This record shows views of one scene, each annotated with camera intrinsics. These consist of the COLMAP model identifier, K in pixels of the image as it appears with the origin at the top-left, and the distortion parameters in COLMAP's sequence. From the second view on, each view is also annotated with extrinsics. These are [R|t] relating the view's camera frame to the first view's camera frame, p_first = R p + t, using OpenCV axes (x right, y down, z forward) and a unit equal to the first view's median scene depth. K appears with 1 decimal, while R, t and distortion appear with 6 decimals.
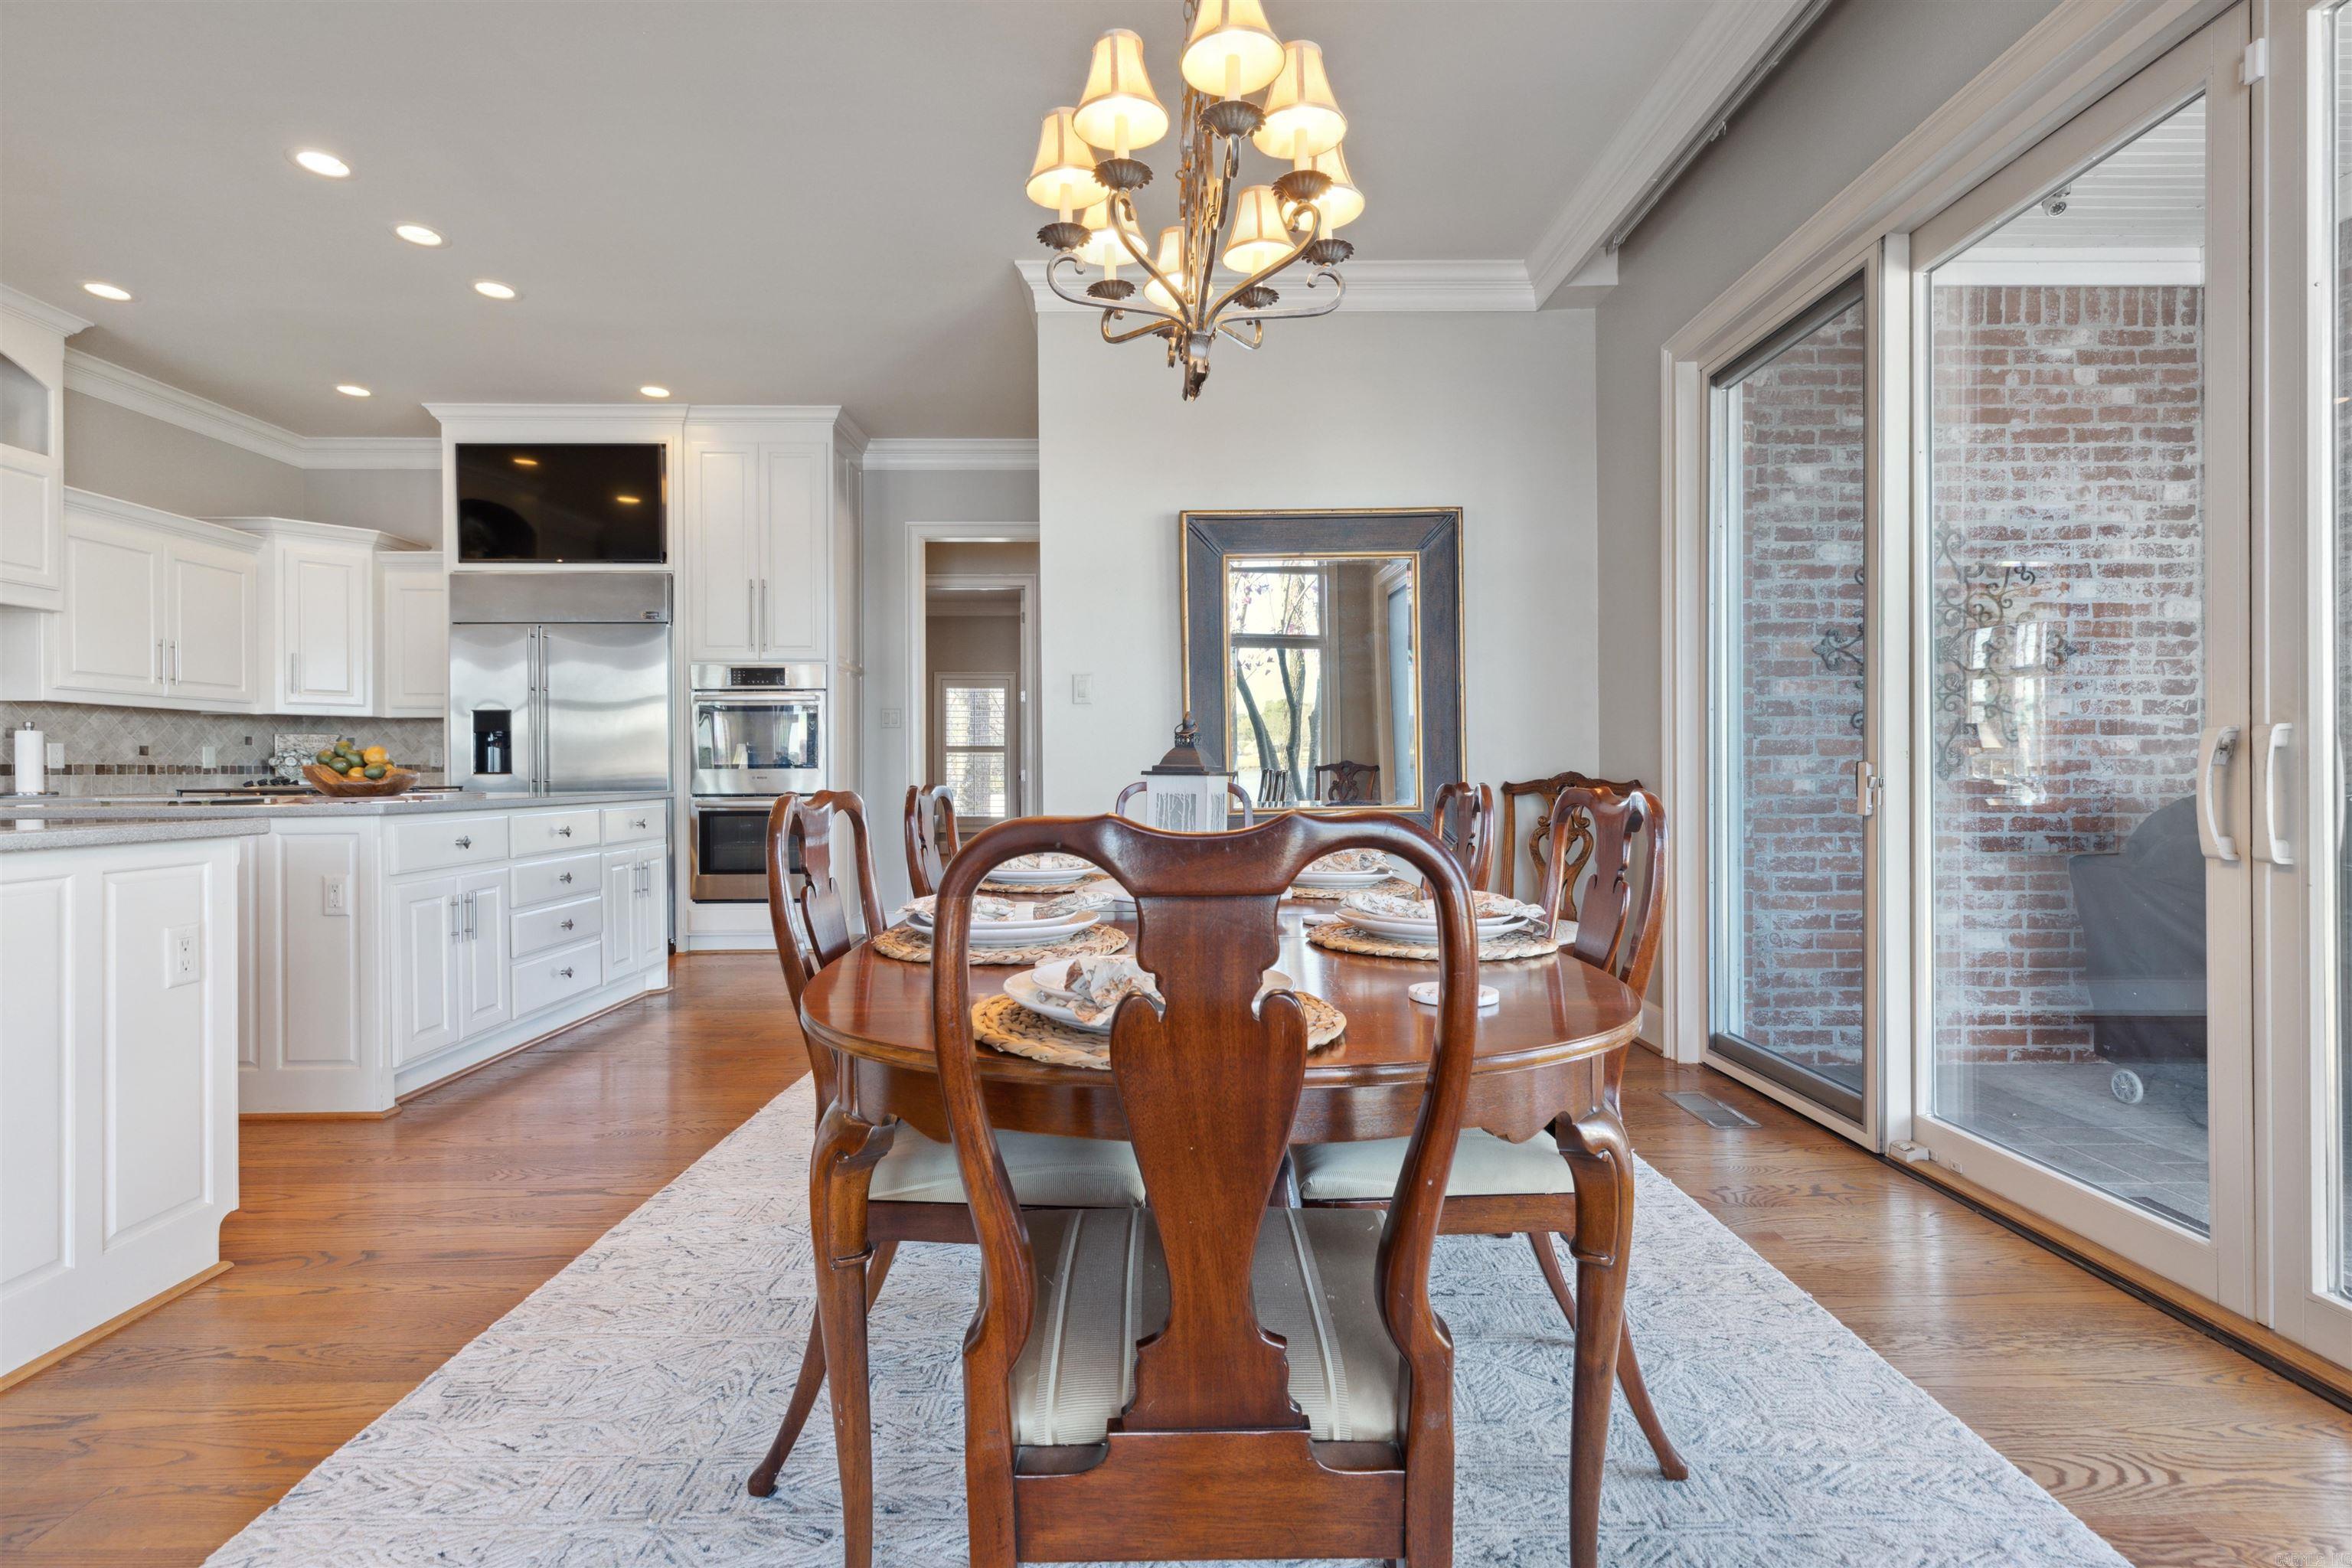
lens RADIAL K [[1071.5, 0, 1176.6], [0, 1071.5, 774.5], [0, 0, 1]] dist [0.001762, 0.000897]
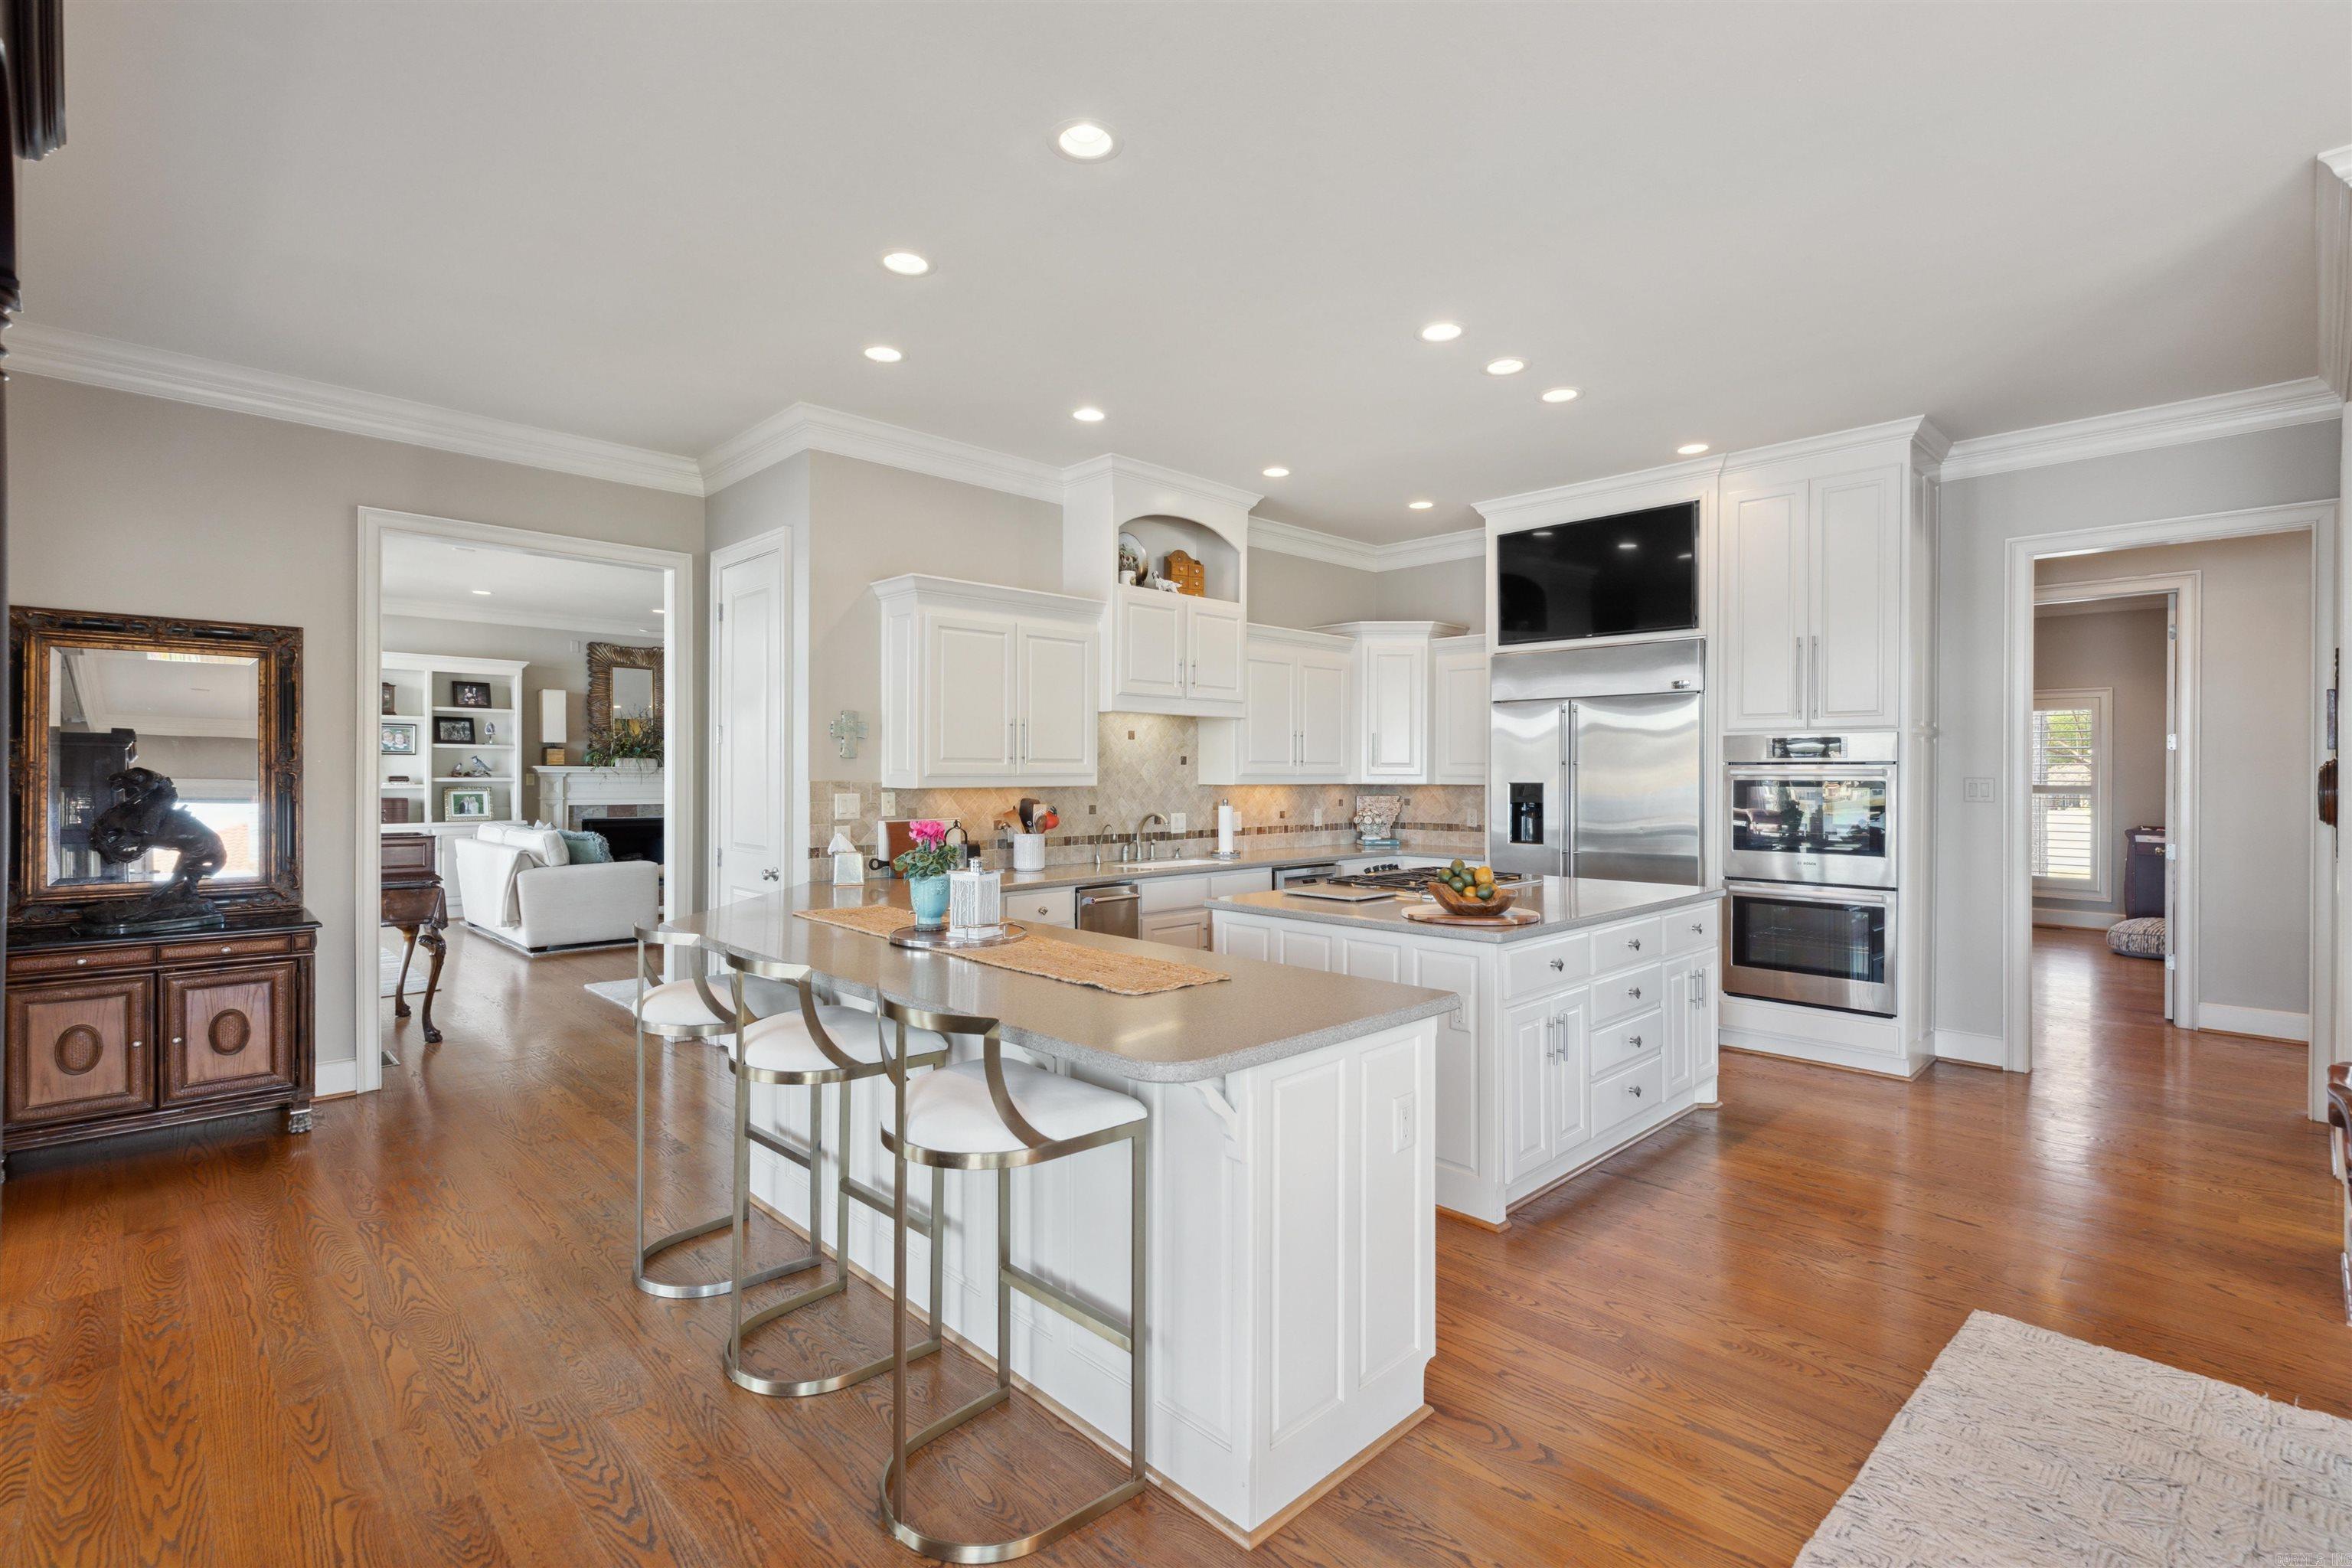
lens RADIAL K [[1071.5, 0, 1176.6], [0, 1071.5, 774.5], [0, 0, 1]] dist [0.001762, 0.000897]
pose [[0.682948, 0.008059, -0.730423, -0.105687], [-0.007372, 0.999964, 0.004141, -0.071169], [0.730430, 0.002557, 0.682983, 0.029226]]
